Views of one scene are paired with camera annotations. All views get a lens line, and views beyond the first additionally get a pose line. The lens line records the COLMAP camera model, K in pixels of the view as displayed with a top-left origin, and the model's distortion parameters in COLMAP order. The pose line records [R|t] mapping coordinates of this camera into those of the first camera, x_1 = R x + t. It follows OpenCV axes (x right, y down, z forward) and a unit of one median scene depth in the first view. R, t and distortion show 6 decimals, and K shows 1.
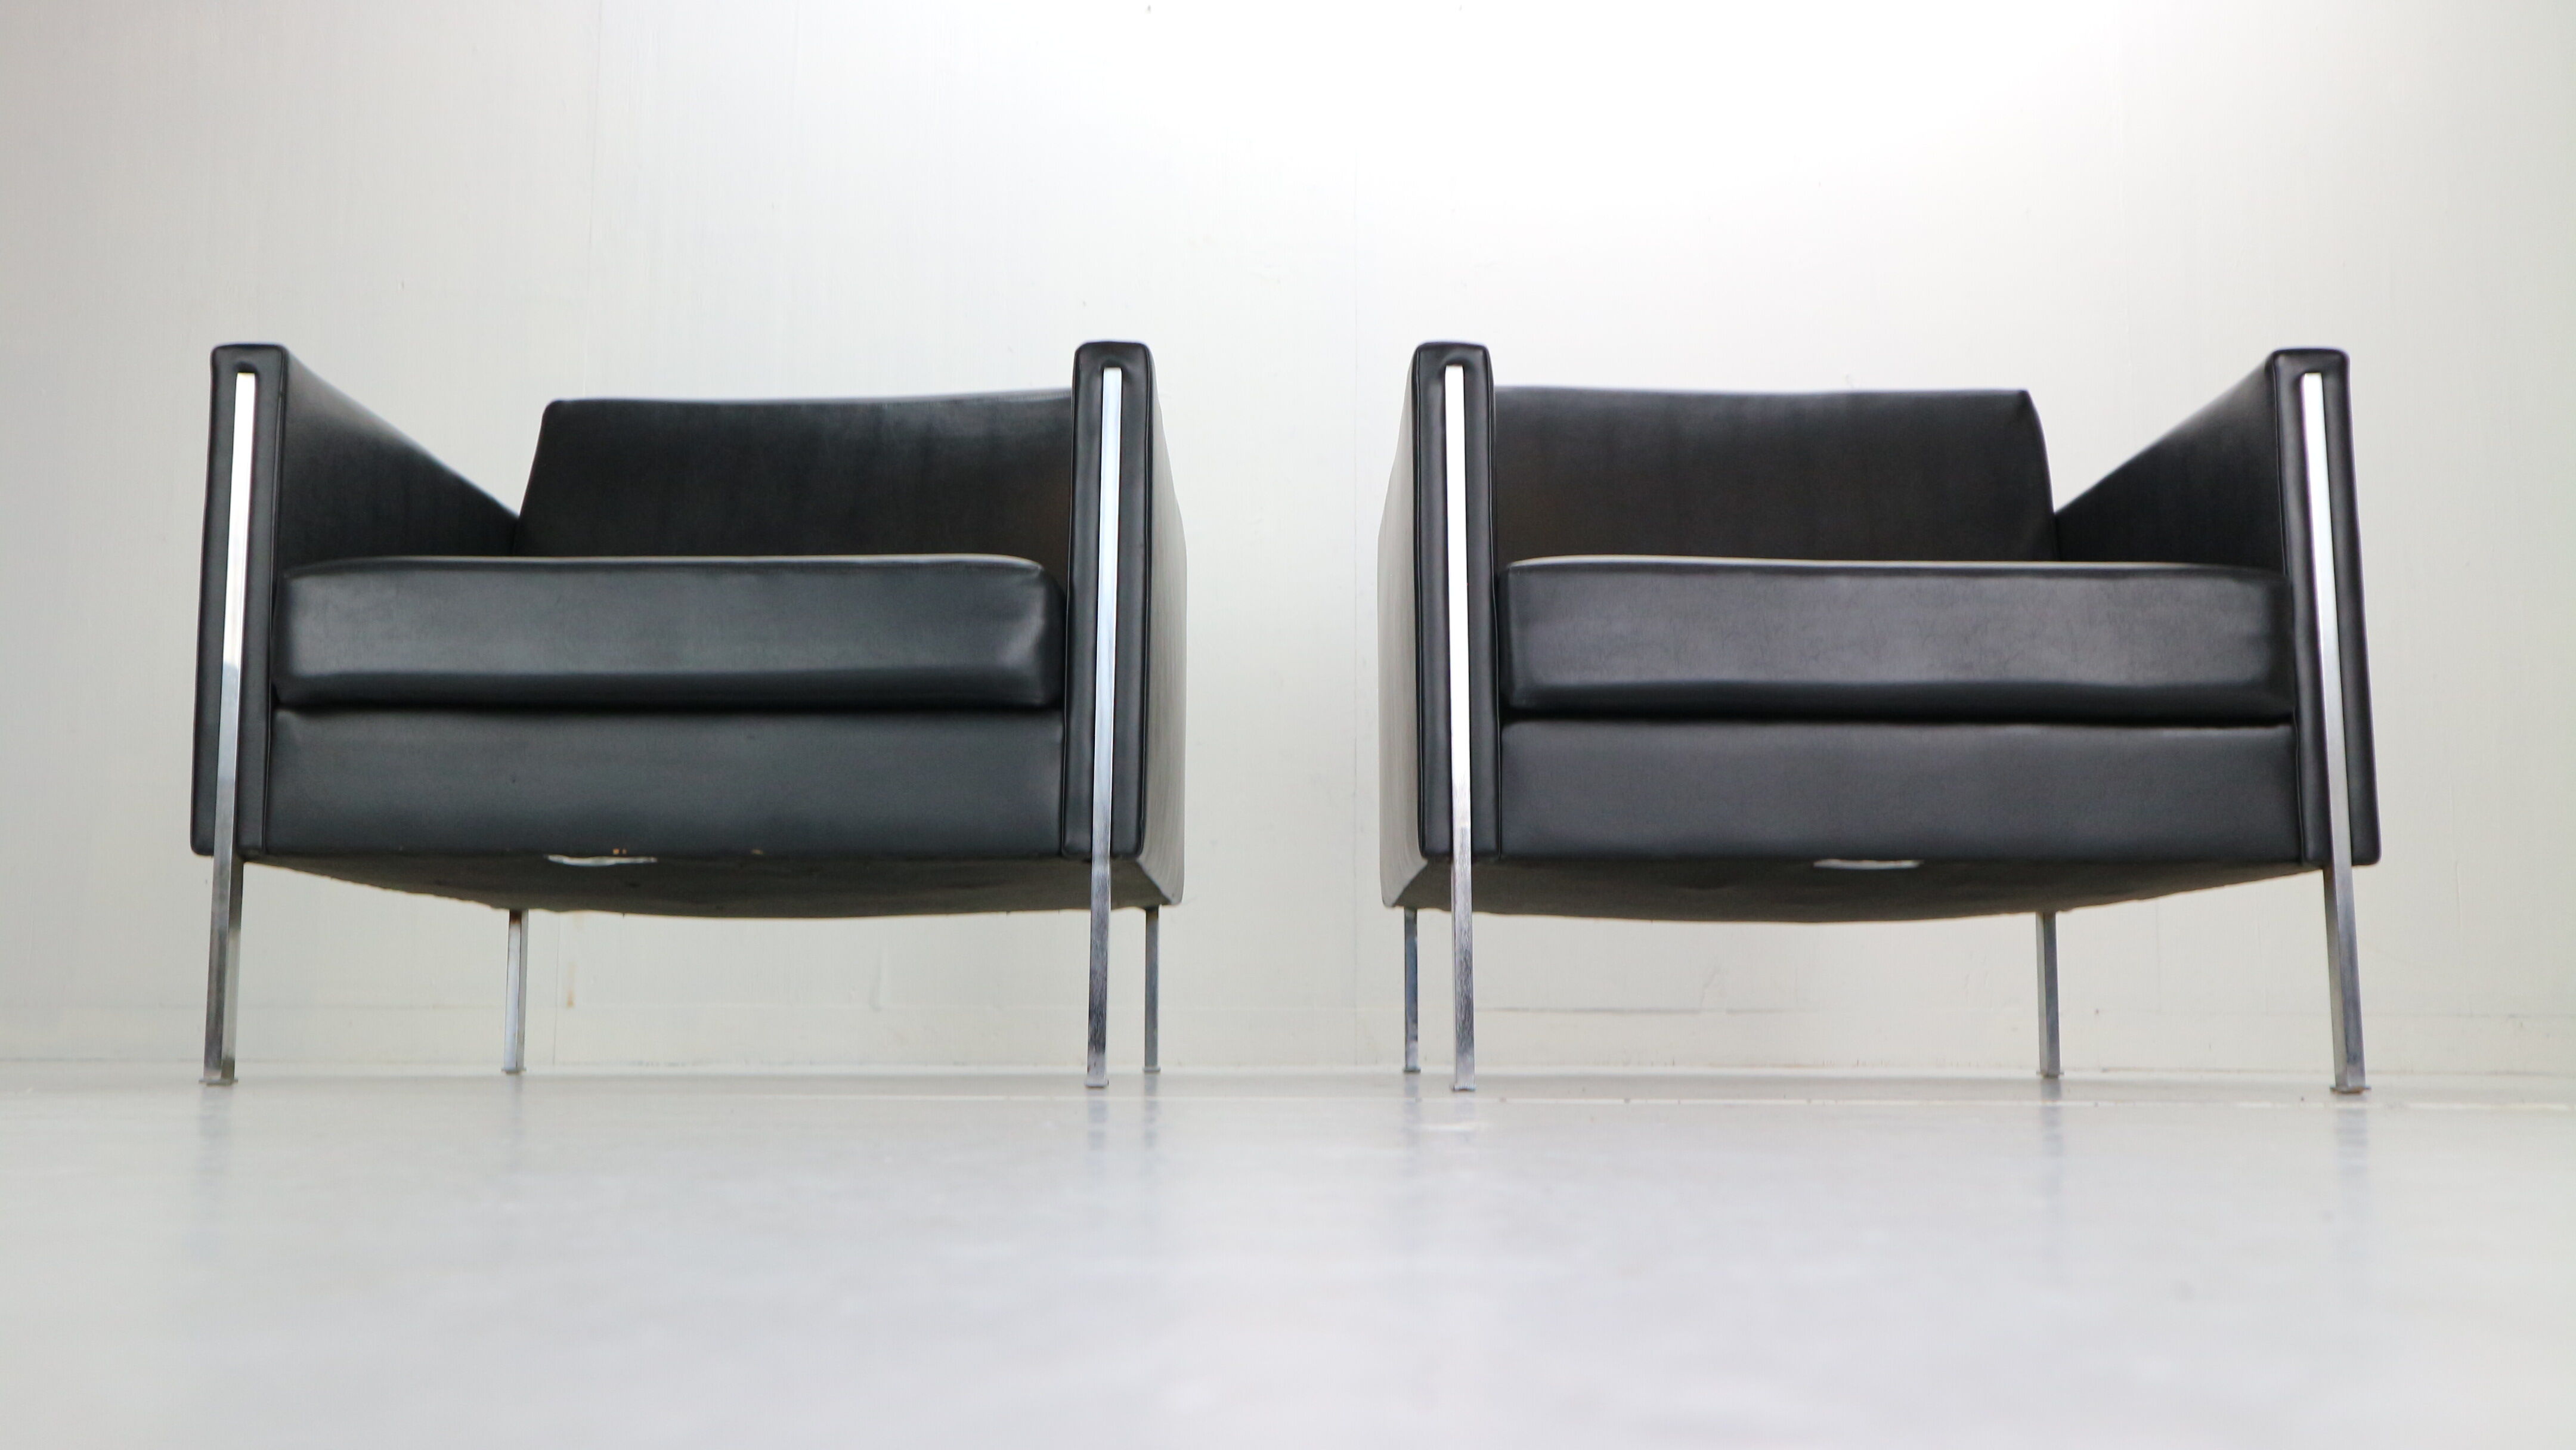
lens RADIAL K [[2378.4, 0, 1288.0], [0, 2378.4, 725.0], [0, 0, 1]] dist [-0.072825, 0.137166]
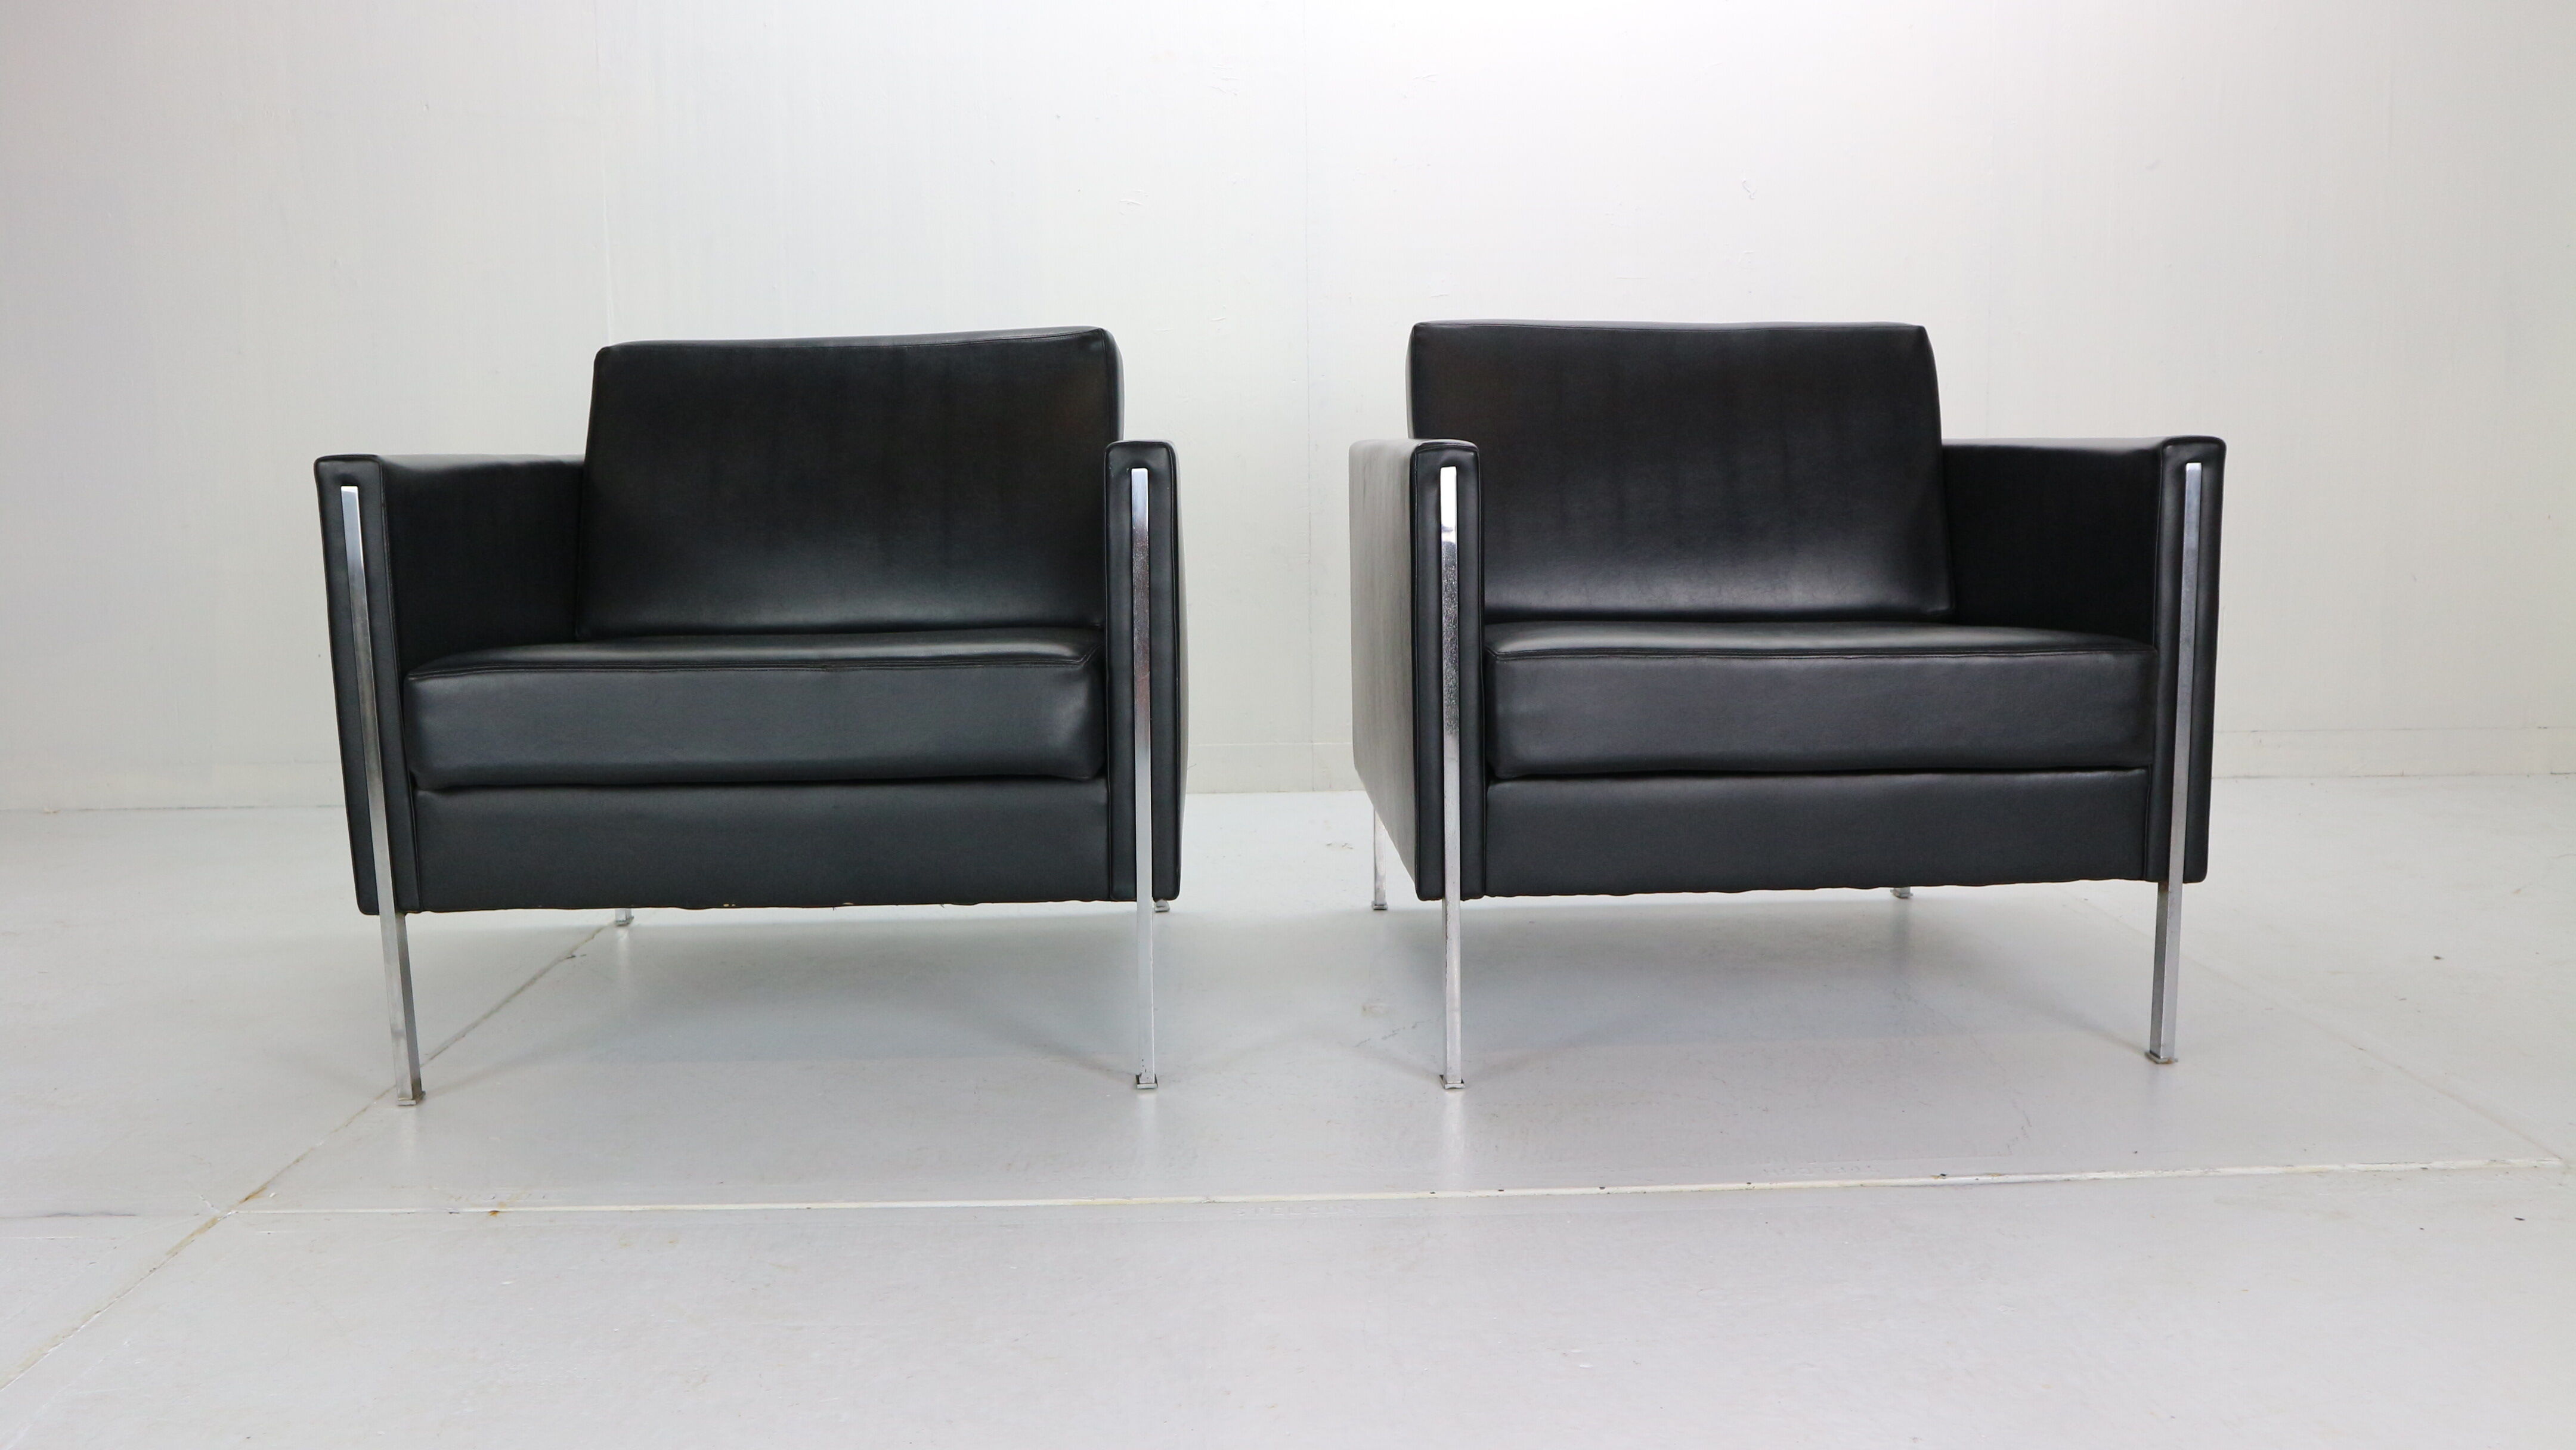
lens RADIAL K [[2001.3, 0, 1288.0], [0, 2001.3, 725.0], [0, 0, 1]] dist [-0.107072, 0.095425]
pose [[0.998871, -0.020747, 0.042741, -0.047173], [0.008479, 0.963019, 0.269299, -0.286442], [-0.046748, -0.268632, 0.962108, 0.072407]]
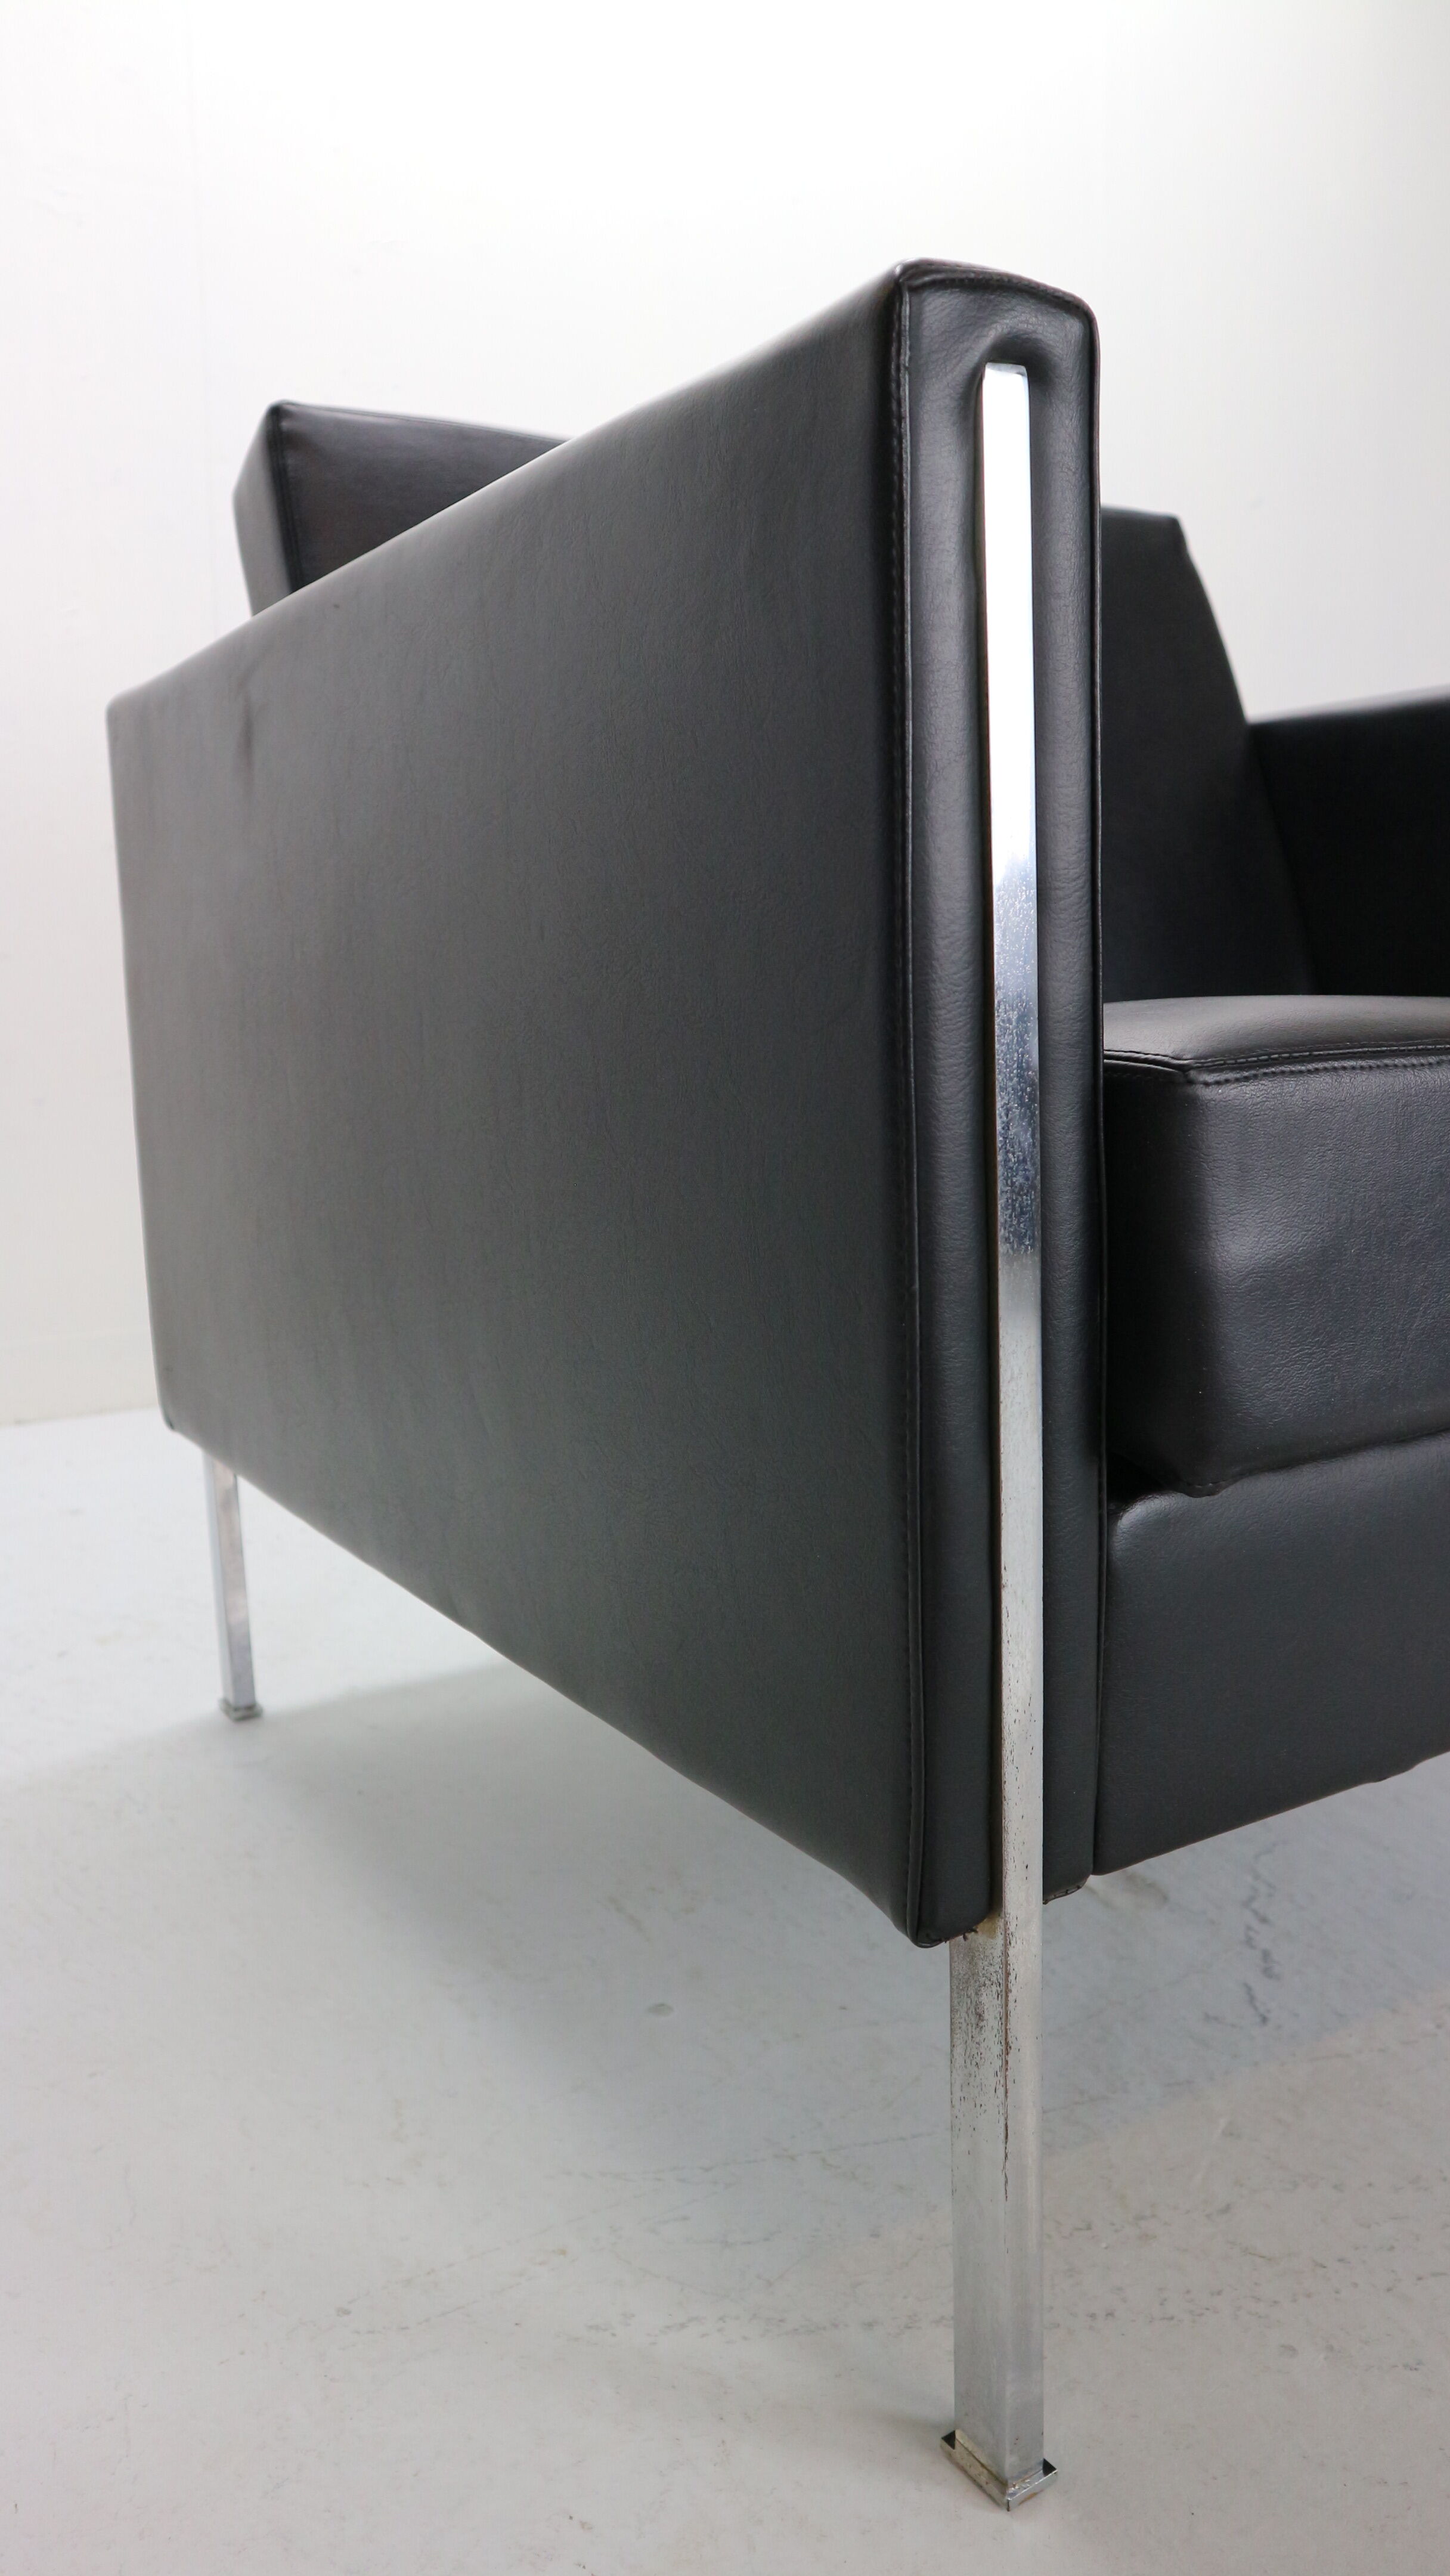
lens RADIAL K [[1942.3, 0, 725.0], [0, 1942.3, 1288.0], [0, 0, 1]] dist [-0.116468, 0.094685]
pose [[0.855346, -0.112938, 0.505598, -0.092899], [-0.035069, 0.961087, 0.274011, -0.103547], [-0.516869, -0.252105, 0.818101, 0.795082]]
